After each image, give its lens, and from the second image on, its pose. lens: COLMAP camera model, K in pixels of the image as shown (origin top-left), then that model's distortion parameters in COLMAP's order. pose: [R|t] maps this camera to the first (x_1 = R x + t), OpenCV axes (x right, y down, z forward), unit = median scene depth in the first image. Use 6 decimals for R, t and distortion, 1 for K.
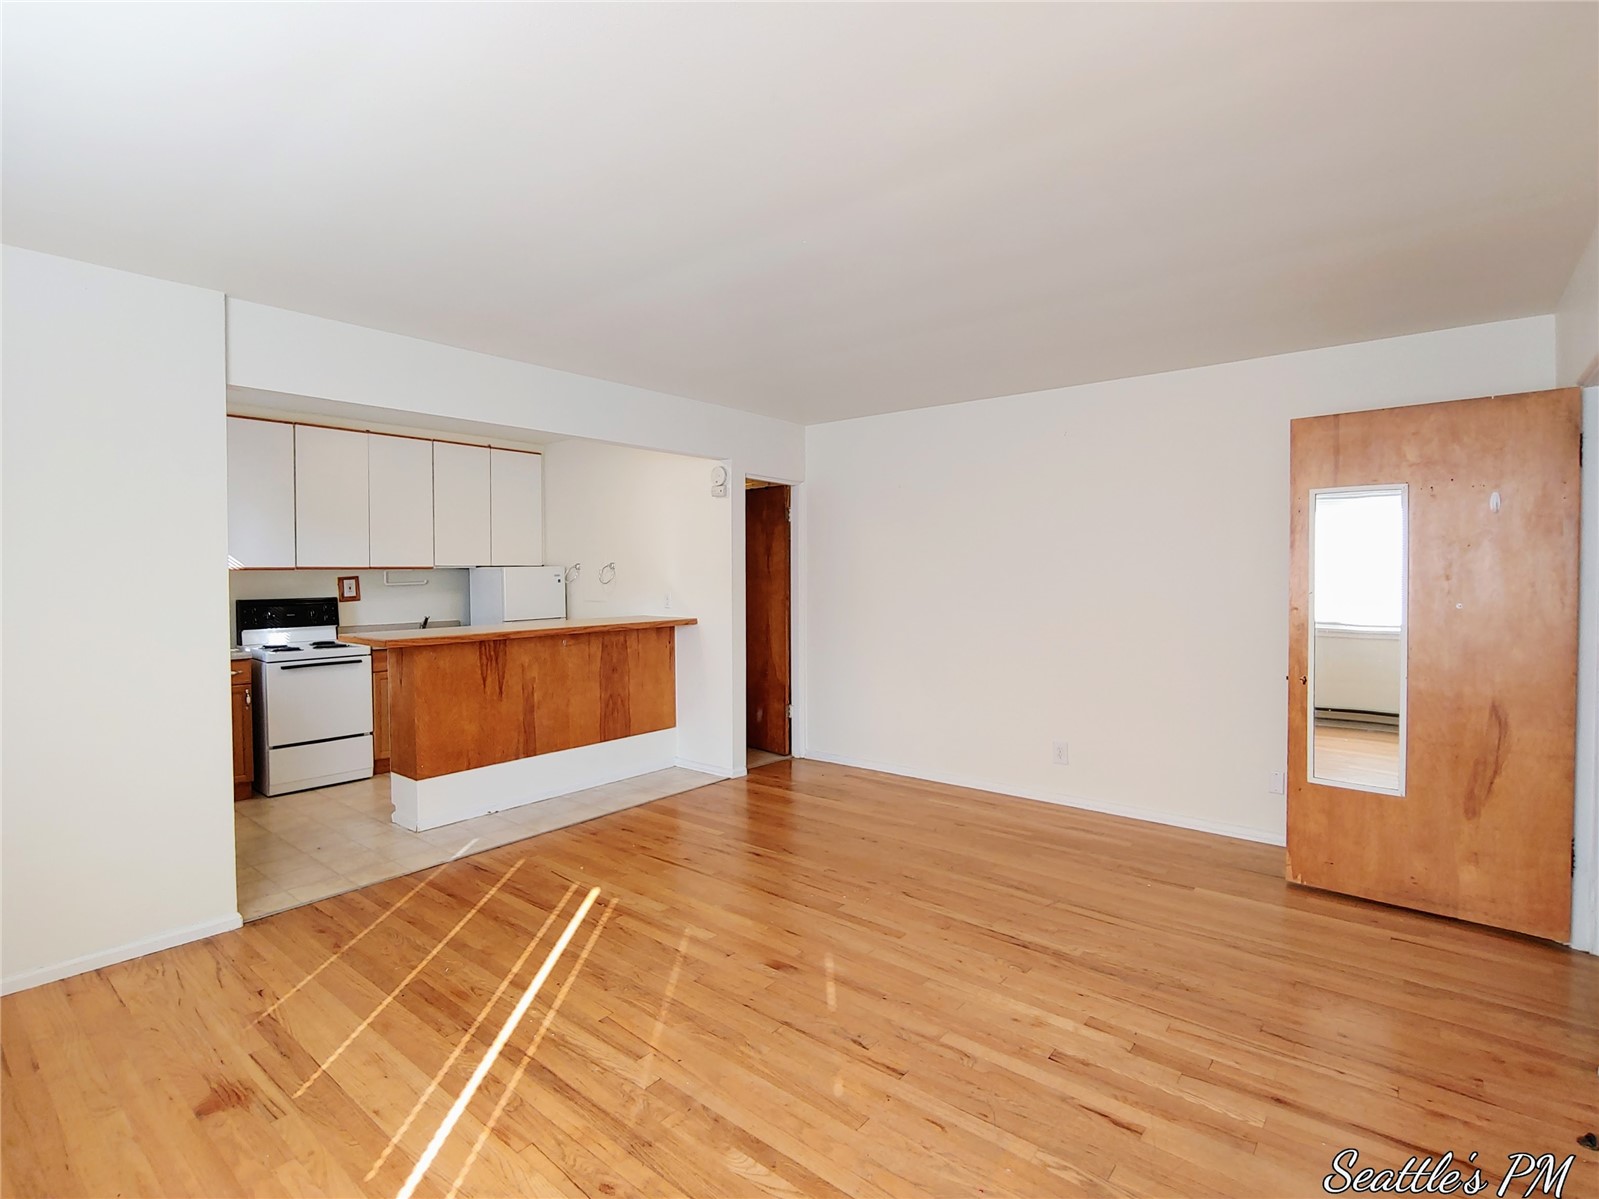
lens RADIAL K [[785.6, 0, 808.2], [0, 785.6, 597.1], [0, 0, 1]] dist [-0.018906, -0.000376]
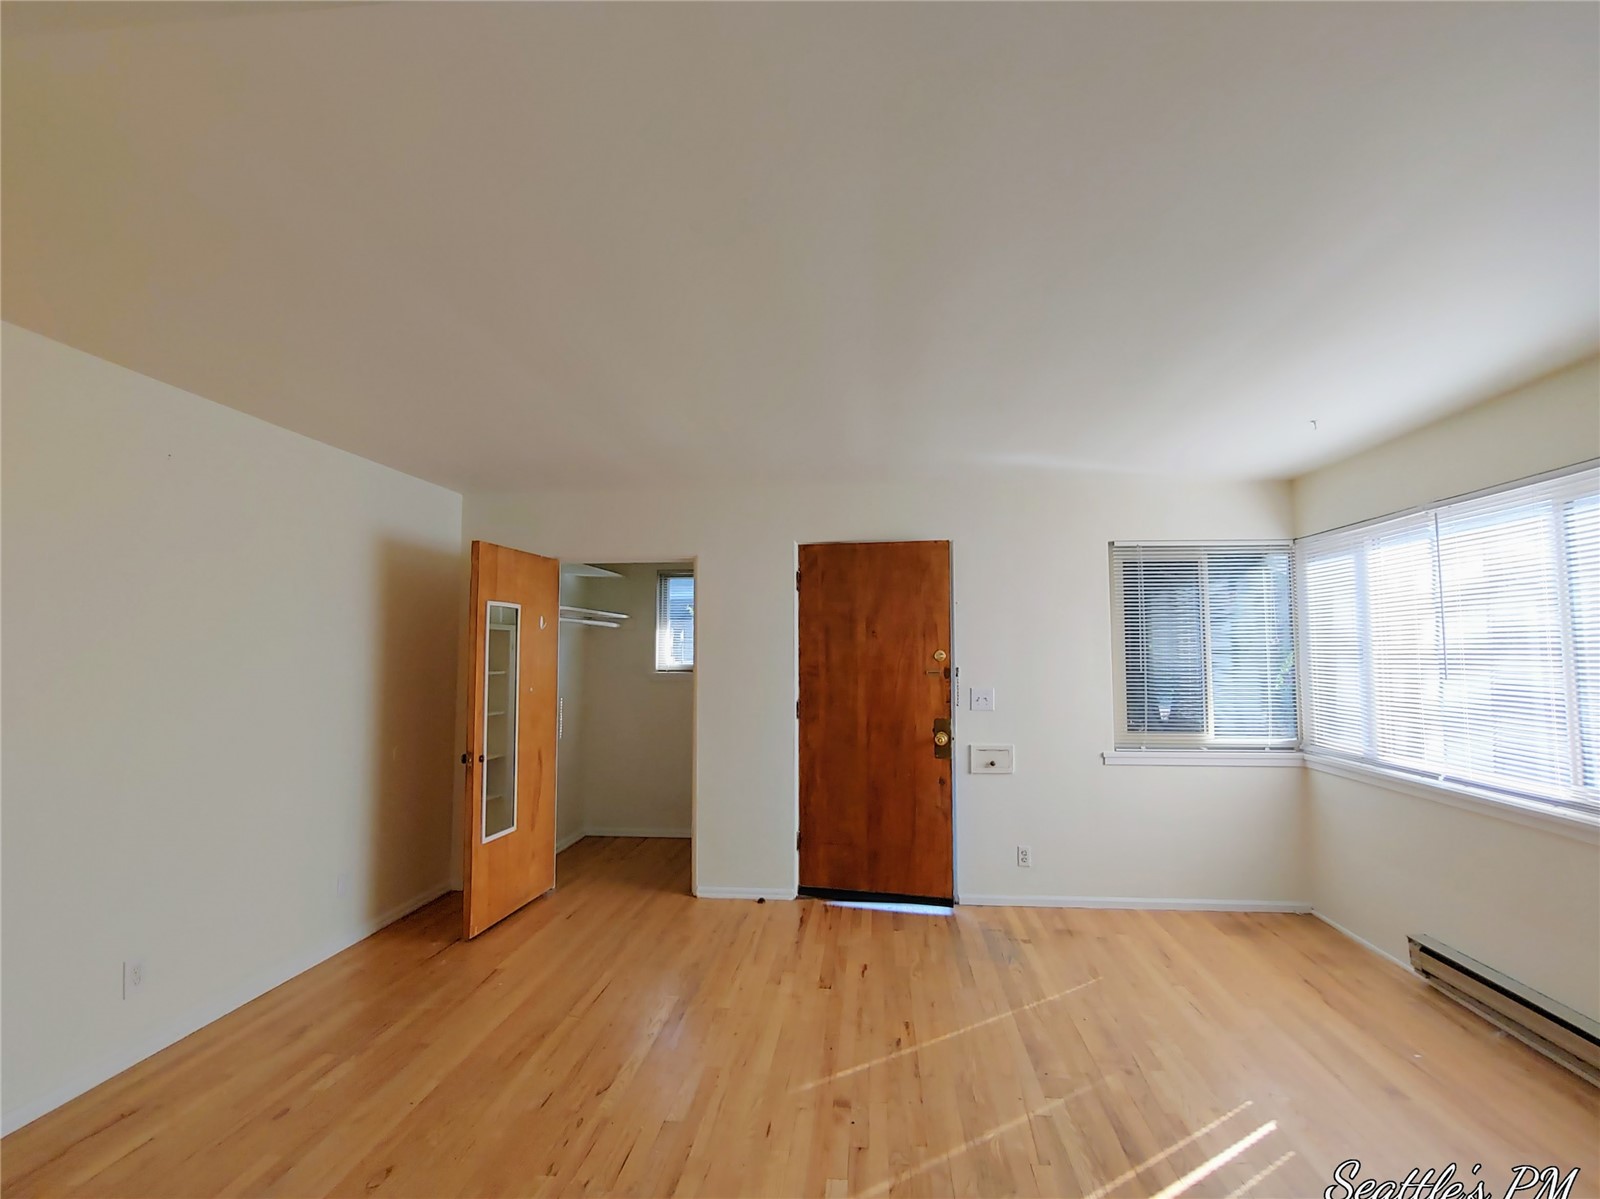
lens RADIAL K [[786.1, 0, 808.7], [0, 786.1, 597.1], [0, 0, 1]] dist [-0.018906, -0.000376]
pose [[-0.557563, 0.060957, 0.827893, -0.467655], [0.025979, 0.998093, -0.055993, -0.043063], [-0.829728, -0.009712, -0.558084, 0.901458]]
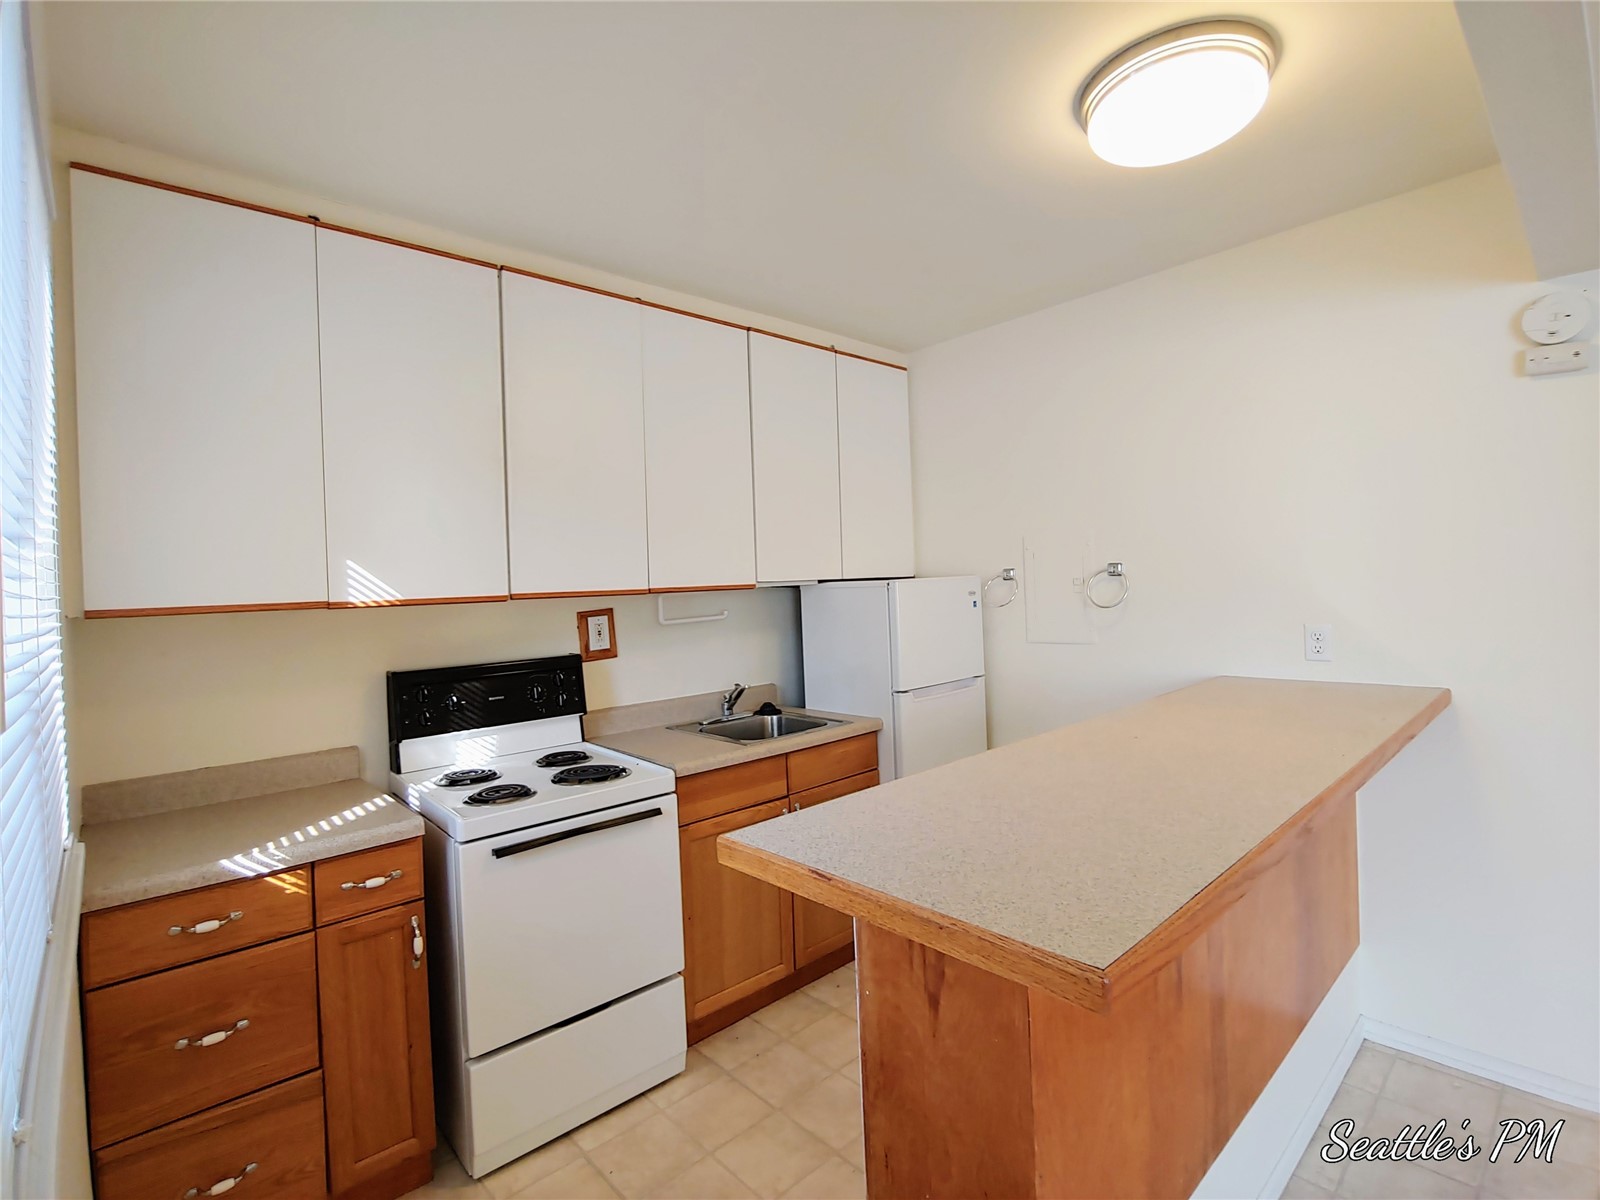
lens RADIAL K [[763.1, 0, 796.1], [0, 763.1, 592.5], [0, 0, 1]] dist [-0.014600, -0.000564]
pose [[0.988127, -0.033718, -0.149897, -0.476381], [0.030440, 0.999246, -0.024106, -0.026646], [0.150597, 0.019257, 0.988408, 0.658939]]
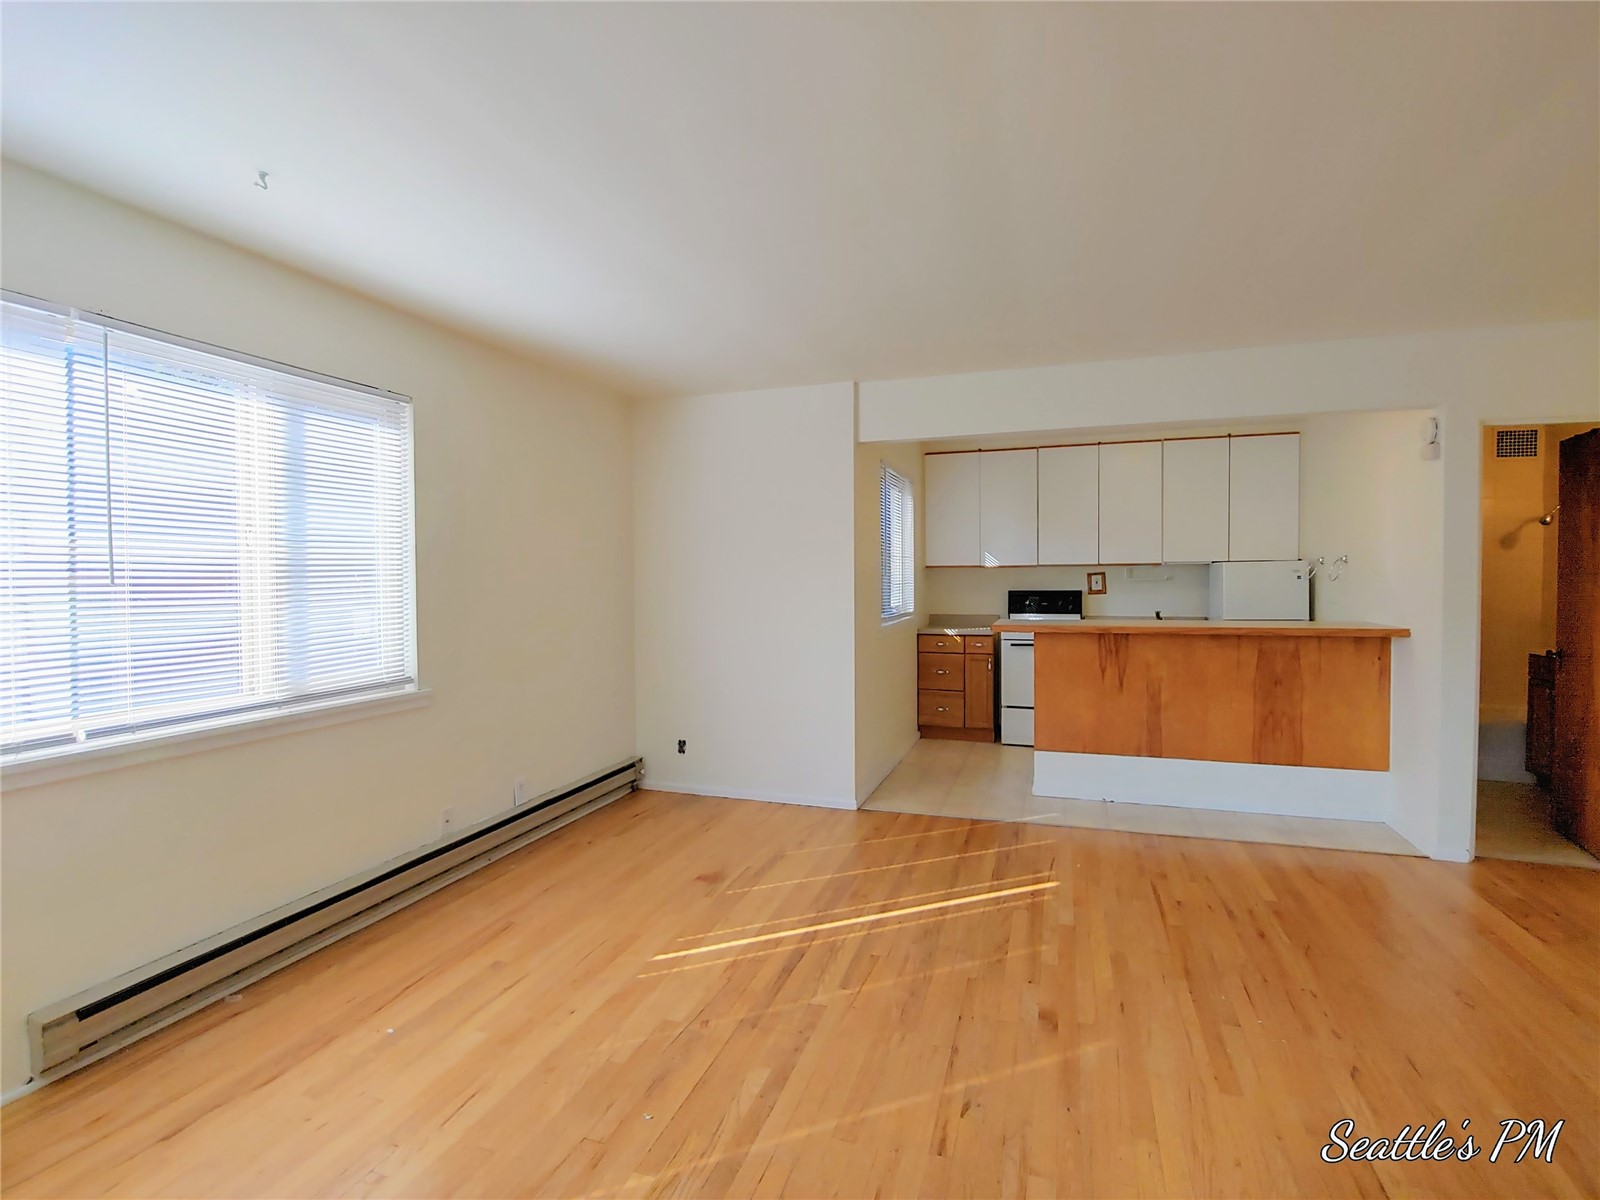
lens RADIAL K [[763.1, 0, 796.1], [0, 763.1, 592.5], [0, 0, 1]] dist [-0.014600, -0.000564]
pose [[0.335374, 0.023263, -0.941798, 0.382770], [-0.024533, 0.999572, 0.015954, -0.005069], [0.941766, 0.017754, 0.335801, 0.258753]]
